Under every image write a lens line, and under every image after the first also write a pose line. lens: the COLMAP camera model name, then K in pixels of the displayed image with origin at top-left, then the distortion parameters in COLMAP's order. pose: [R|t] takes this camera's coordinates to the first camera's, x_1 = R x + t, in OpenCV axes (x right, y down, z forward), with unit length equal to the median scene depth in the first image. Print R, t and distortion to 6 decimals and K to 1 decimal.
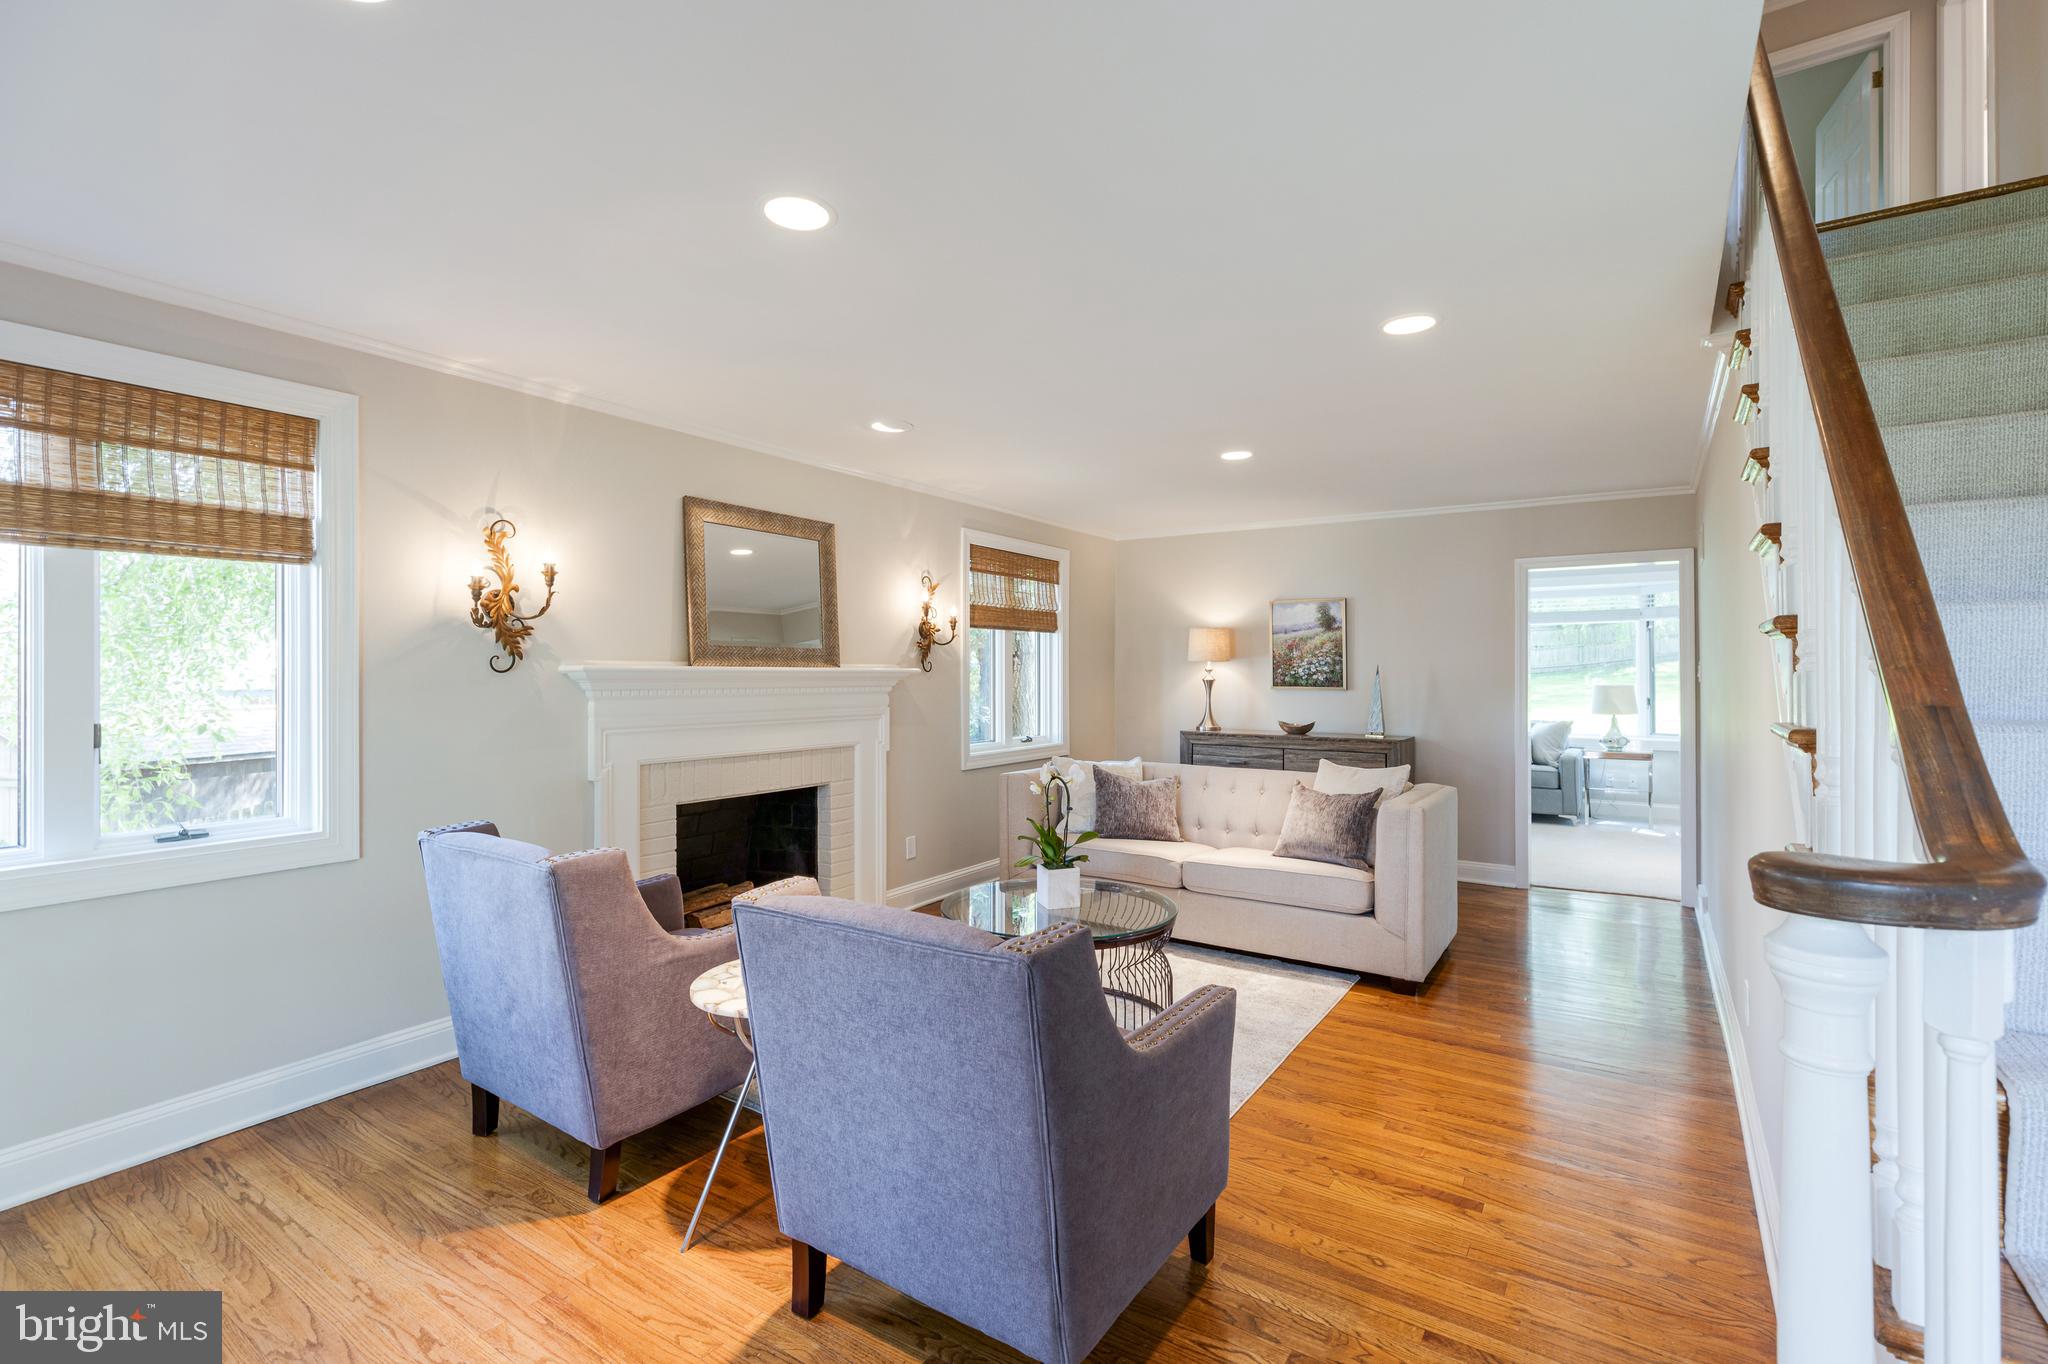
lens RADIAL K [[917.2, 0, 1033.0], [0, 917.2, 665.5], [0, 0, 1]] dist [0.005051, 0.000637]
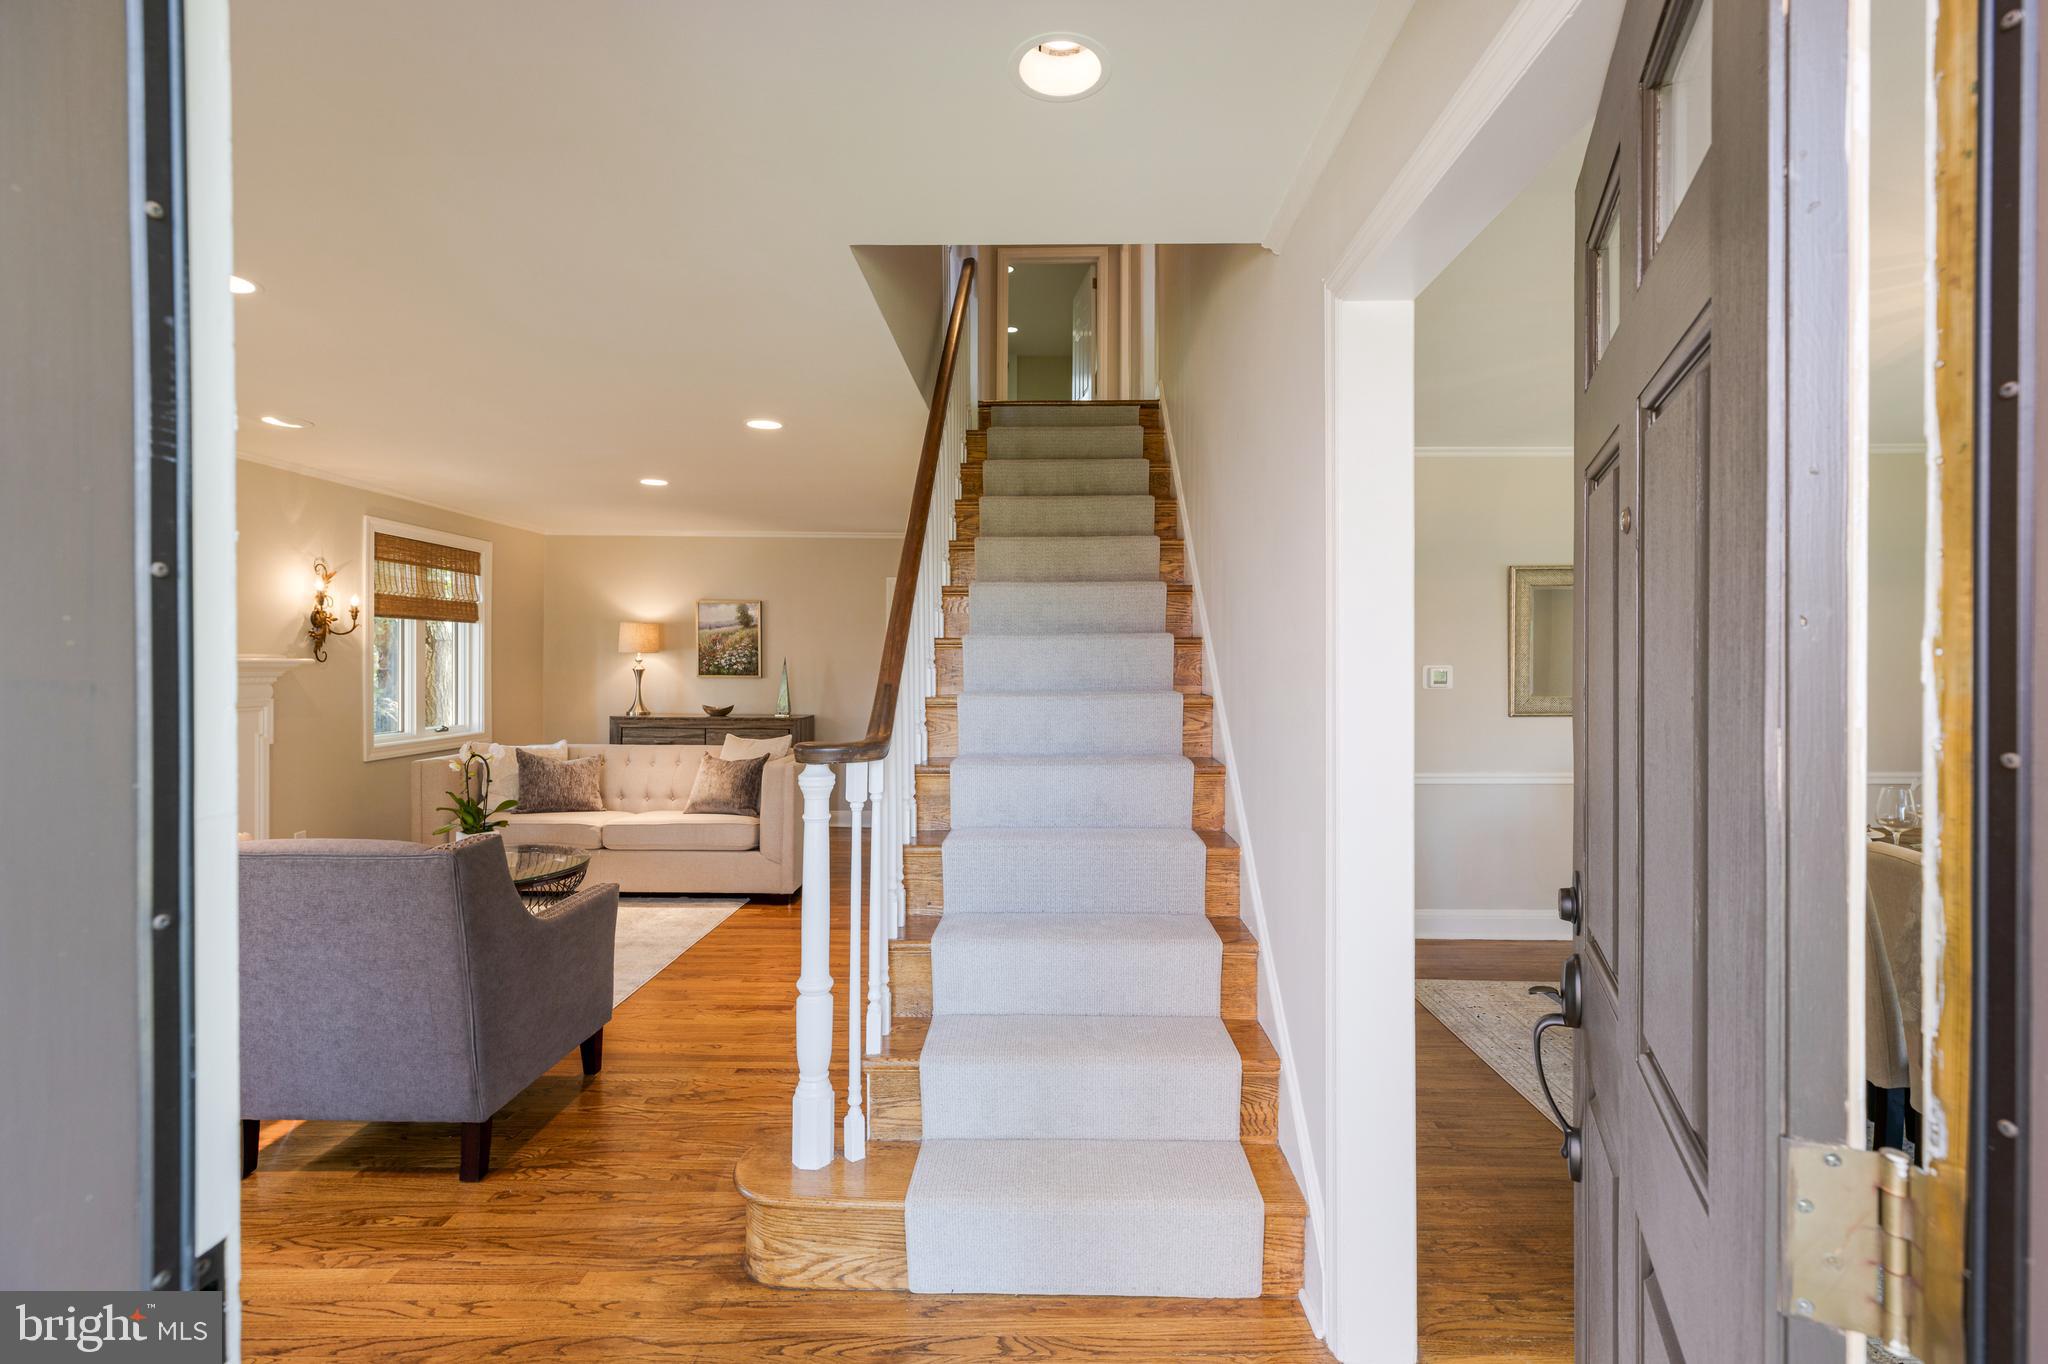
lens RADIAL K [[917.2, 0, 1033.0], [0, 917.2, 665.5], [0, 0, 1]] dist [0.005051, 0.000637]
pose [[0.842455, 0.001455, 0.538765, -0.005259], [-0.008869, 0.999898, 0.011168, -0.007399], [-0.538694, -0.014186, 0.842382, -0.246154]]
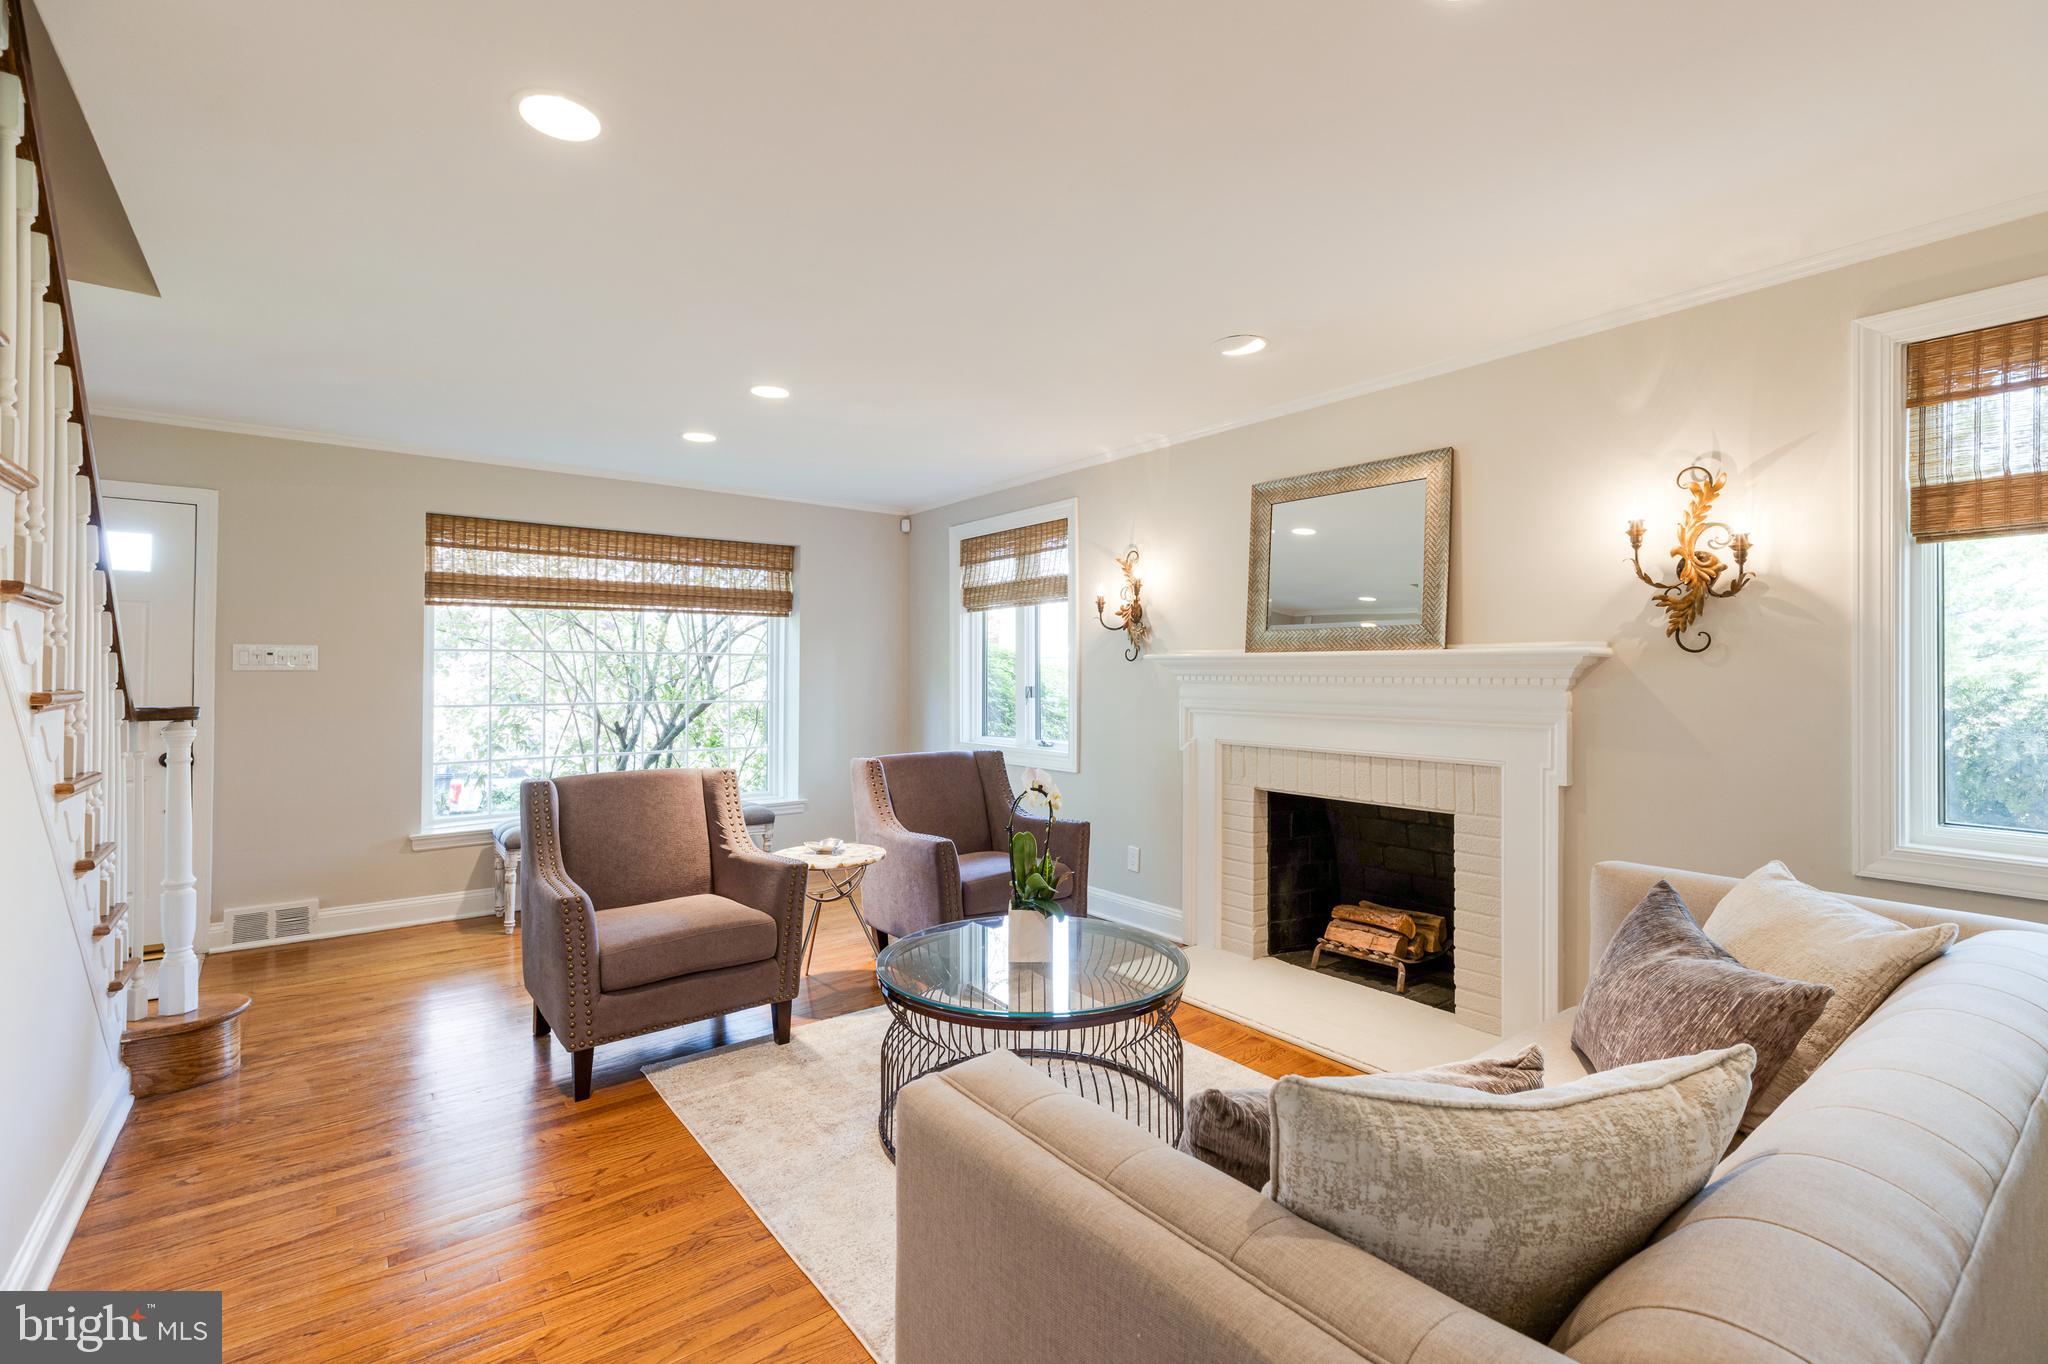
lens RADIAL K [[917.2, 0, 1033.0], [0, 917.2, 665.5], [0, 0, 1]] dist [0.005051, 0.000637]
pose [[-0.313937, -0.006777, -0.949419, 0.521417], [0.007813, 0.999922, -0.009721, 0.017511], [0.949412, -0.010470, -0.313860, 0.858352]]
